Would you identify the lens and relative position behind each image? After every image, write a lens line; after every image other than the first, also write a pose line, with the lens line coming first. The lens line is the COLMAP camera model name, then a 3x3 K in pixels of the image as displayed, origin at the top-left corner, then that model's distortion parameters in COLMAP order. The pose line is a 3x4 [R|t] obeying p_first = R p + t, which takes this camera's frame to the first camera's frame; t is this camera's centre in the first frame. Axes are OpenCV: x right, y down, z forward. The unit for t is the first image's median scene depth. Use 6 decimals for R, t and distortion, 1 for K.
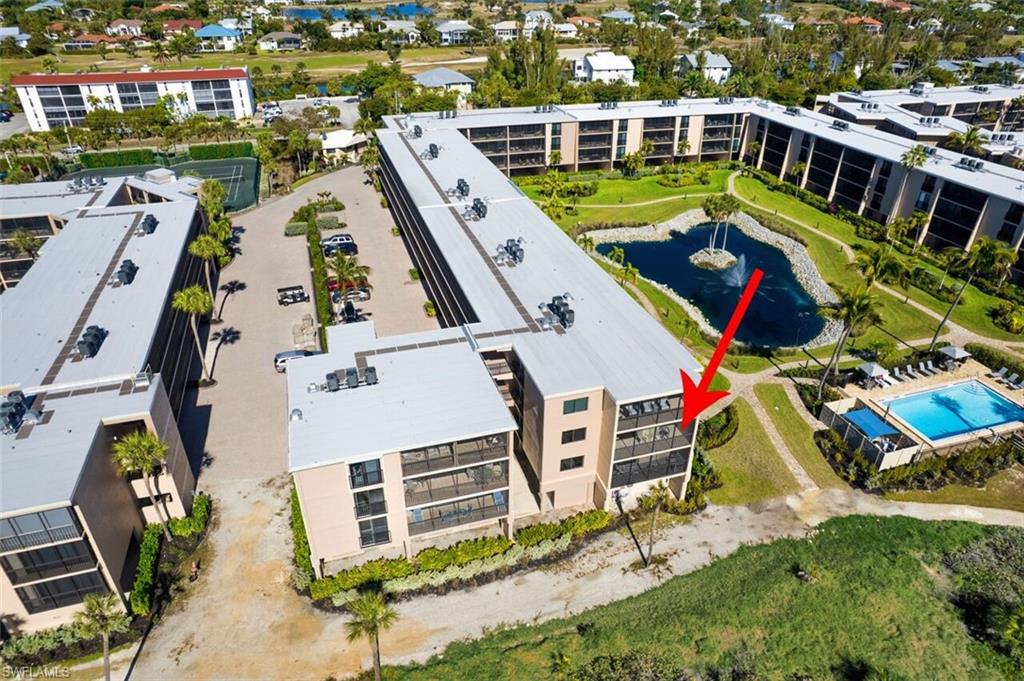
lens RADIAL K [[641.4, 0, 509.3], [0, 641.4, 346.8], [0, 0, 1]] dist [-0.037495, 0.013814]
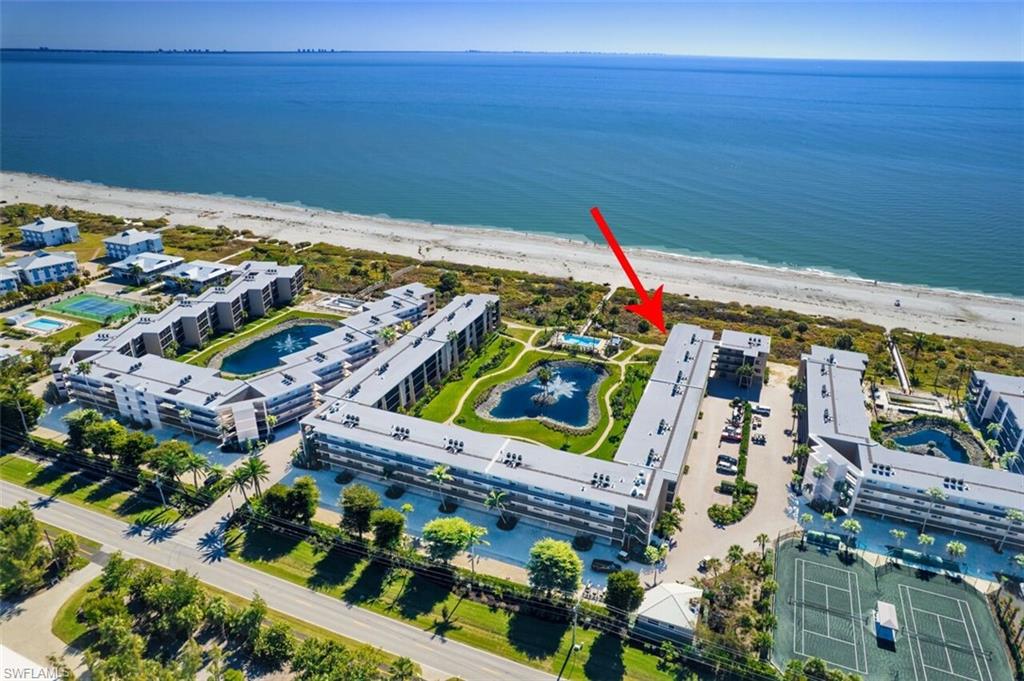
lens RADIAL K [[641.4, 0, 511.3], [0, 641.4, 338.8], [0, 0, 1]] dist [-0.037495, 0.013814]
pose [[-0.777682, -0.282651, 0.561532, -0.499327], [0.301415, 0.616217, 0.727616, -1.303779], [-0.551687, 0.735109, -0.394026, 1.287507]]
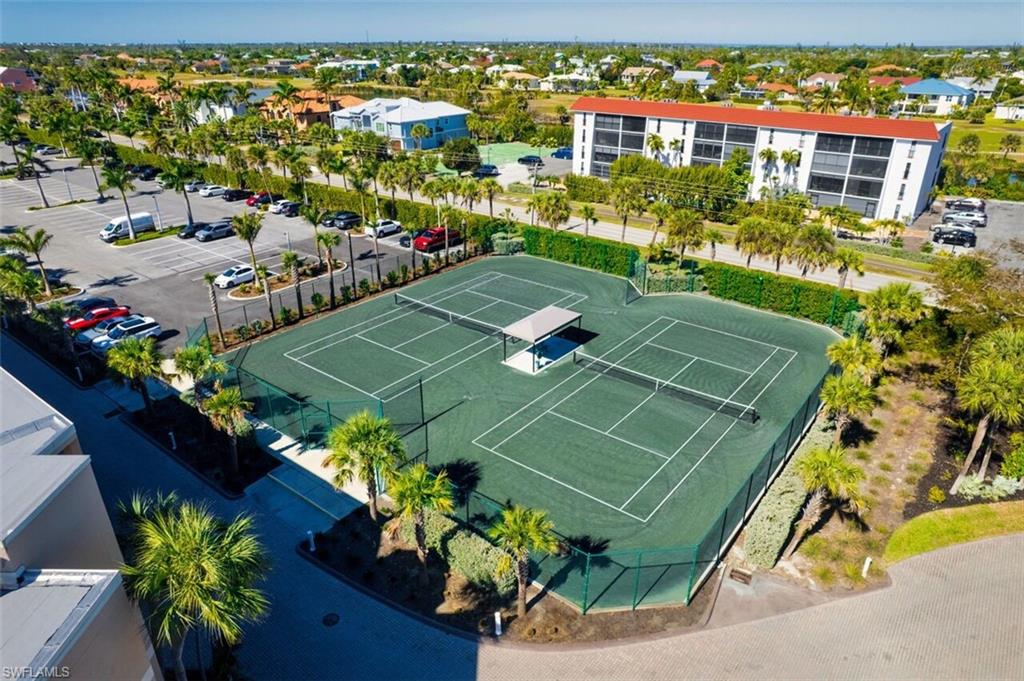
lens RADIAL K [[641.4, 0, 508.9], [0, 641.4, 336.1], [0, 0, 1]] dist [-0.037495, 0.013814]
pose [[0.559948, 0.334341, -0.758073, -0.244200], [-0.422275, 0.902372, 0.086071, -0.258712], [0.712841, 0.271920, 0.646466, 0.658930]]
